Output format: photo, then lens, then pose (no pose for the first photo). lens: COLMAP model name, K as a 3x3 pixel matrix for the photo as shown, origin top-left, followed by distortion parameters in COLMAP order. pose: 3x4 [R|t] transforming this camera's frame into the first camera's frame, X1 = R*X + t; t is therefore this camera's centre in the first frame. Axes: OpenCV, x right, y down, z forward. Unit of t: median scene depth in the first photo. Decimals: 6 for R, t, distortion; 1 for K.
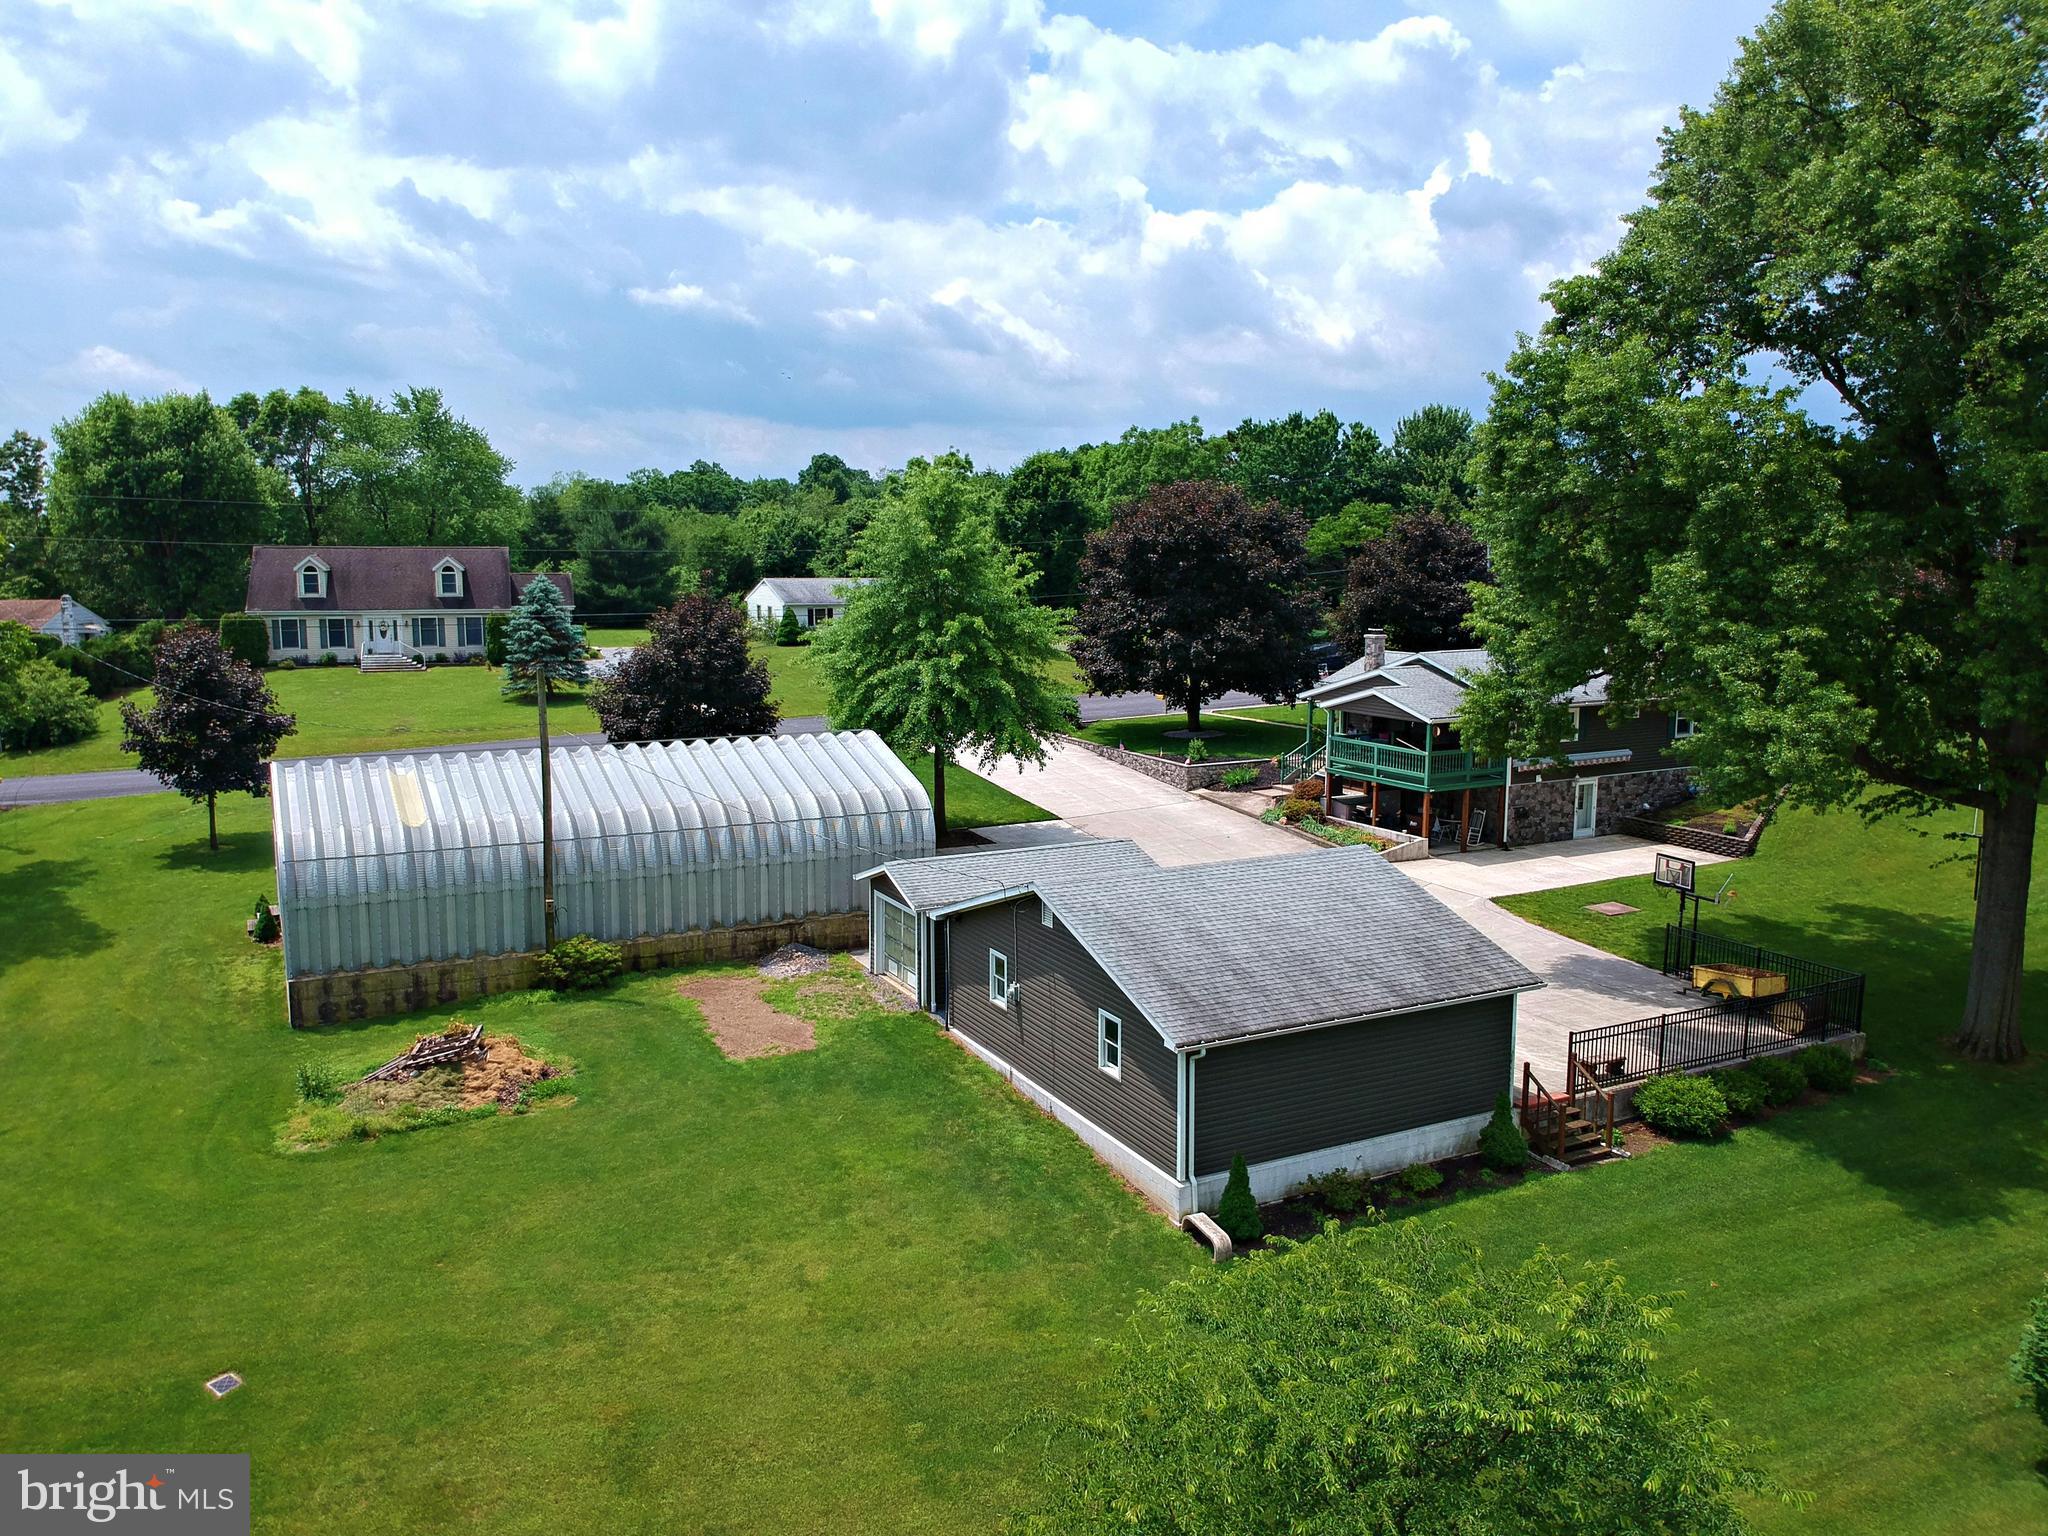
lens RADIAL K [[1478.0, 0, 1024.9], [0, 1478.0, 730.4], [0, 0, 1]] dist [0.108505, -0.257700]
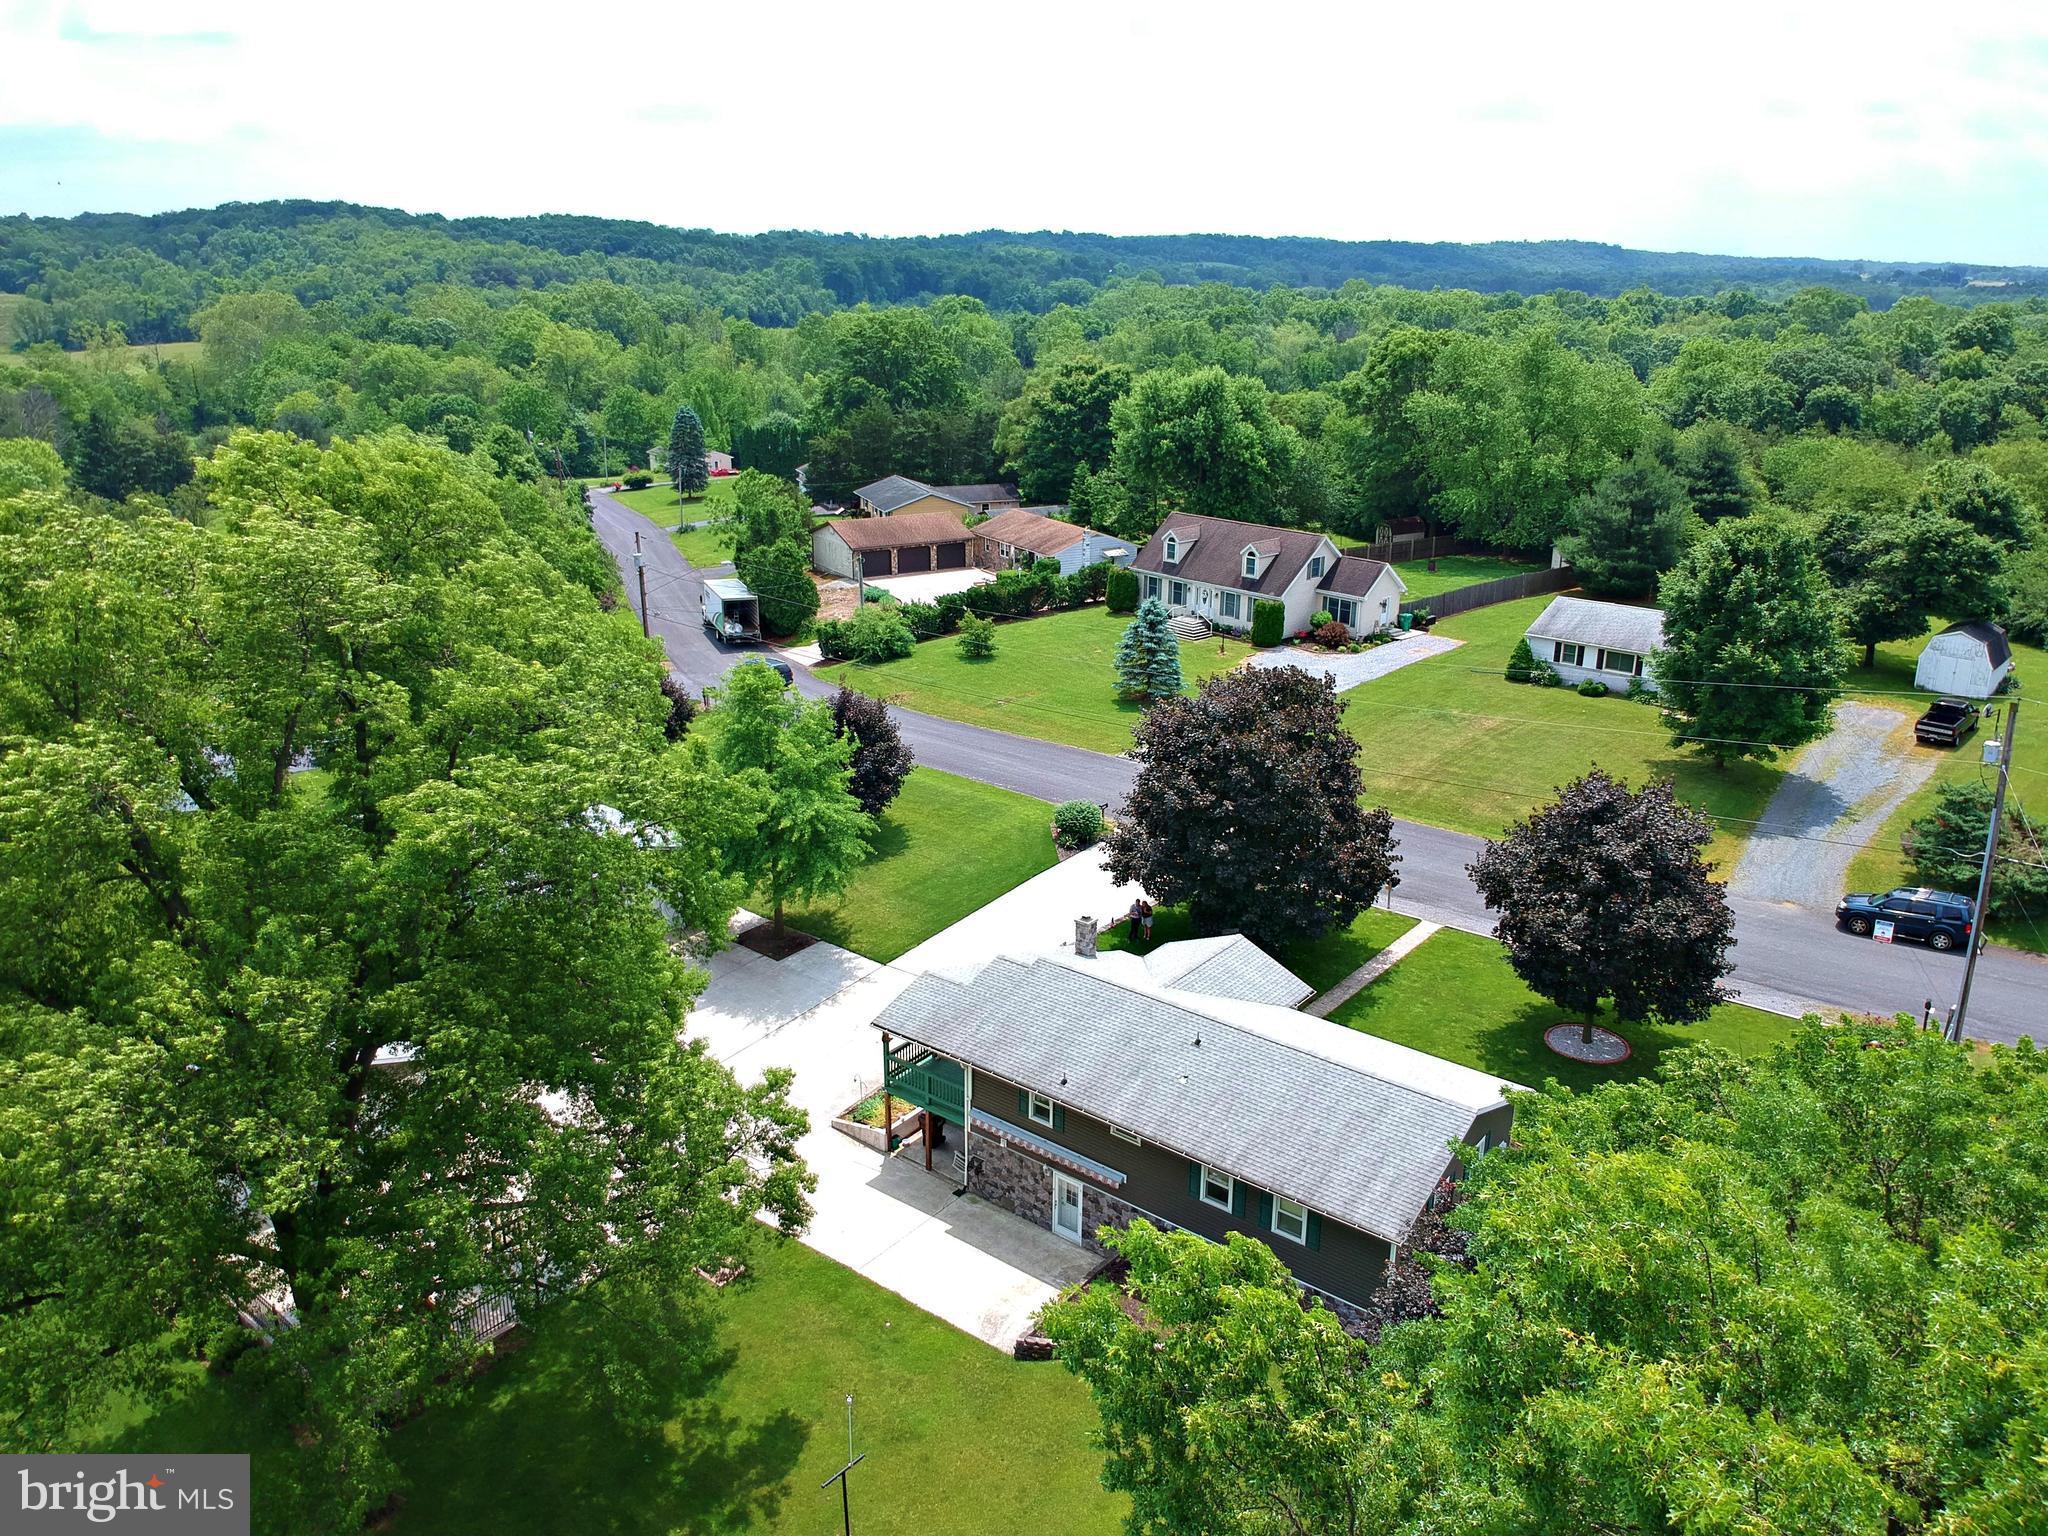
lens RADIAL K [[1478.0, 0, 1024.9], [0, 1478.0, 730.4], [0, 0, 1]] dist [0.108505, -0.257700]
pose [[0.400604, 0.272591, -0.874763, 0.604148], [-0.126119, 0.962037, 0.242030, -0.239078], [0.907530, 0.013366, 0.419775, 0.367666]]
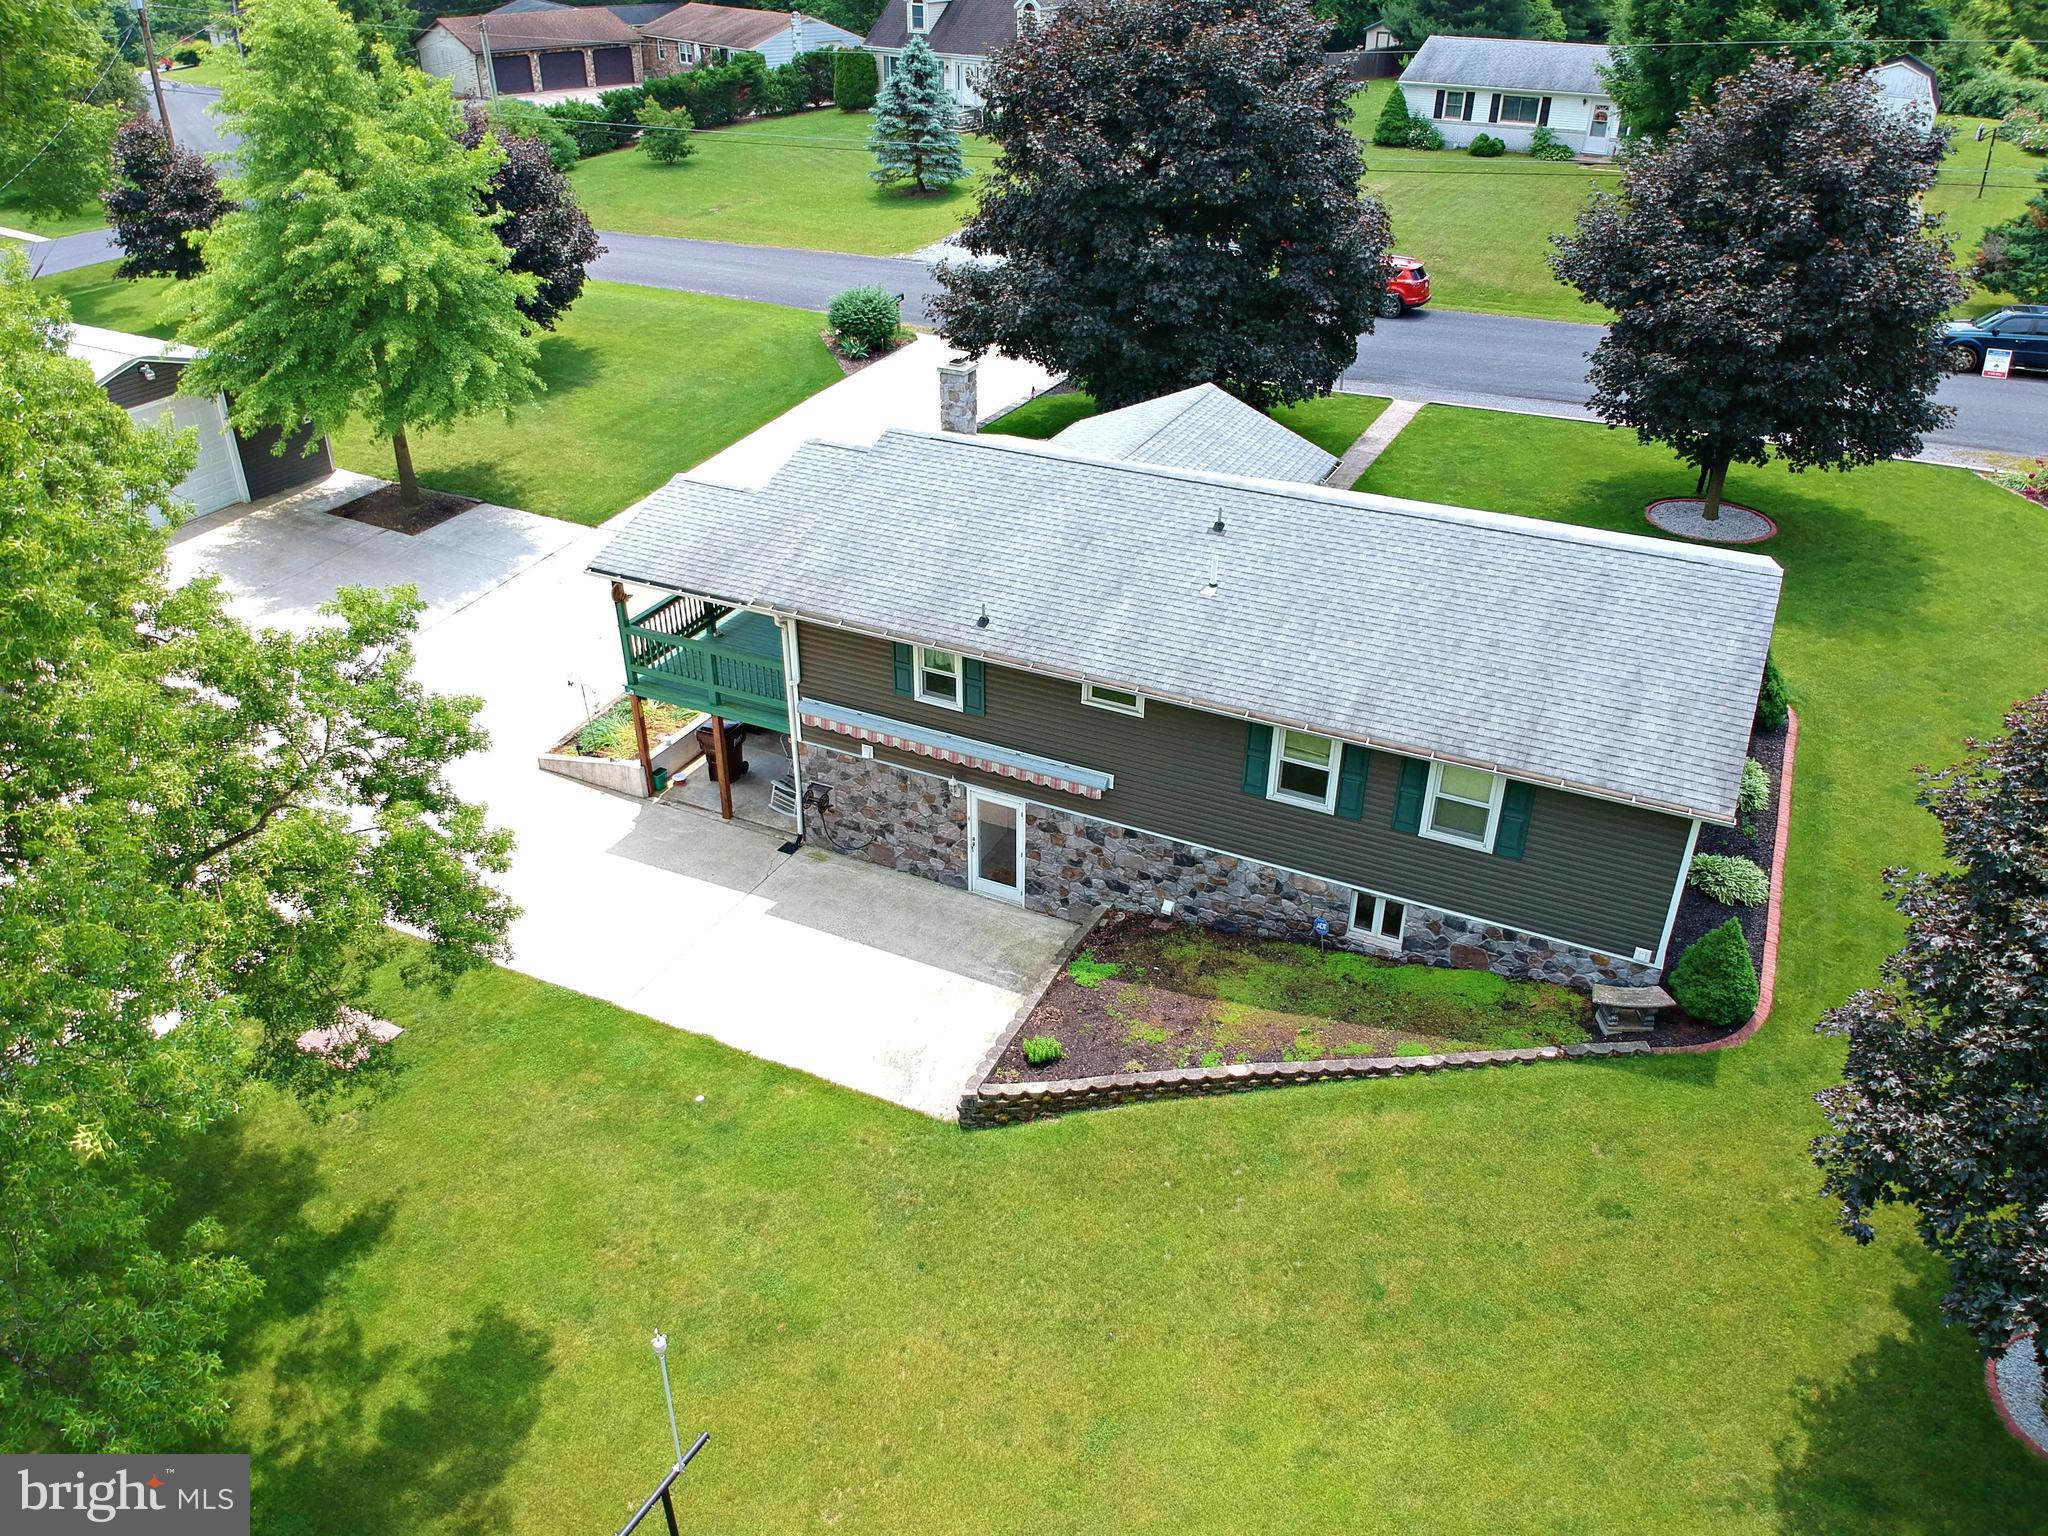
lens RADIAL K [[1478.0, 0, 1024.9], [0, 1478.0, 730.4], [0, 0, 1]] dist [0.108505, -0.257700]
pose [[0.585878, 0.402331, -0.703474, 0.408658], [-0.110393, 0.899589, 0.422555, -0.105301], [0.802845, -0.169907, 0.571464, 0.440827]]
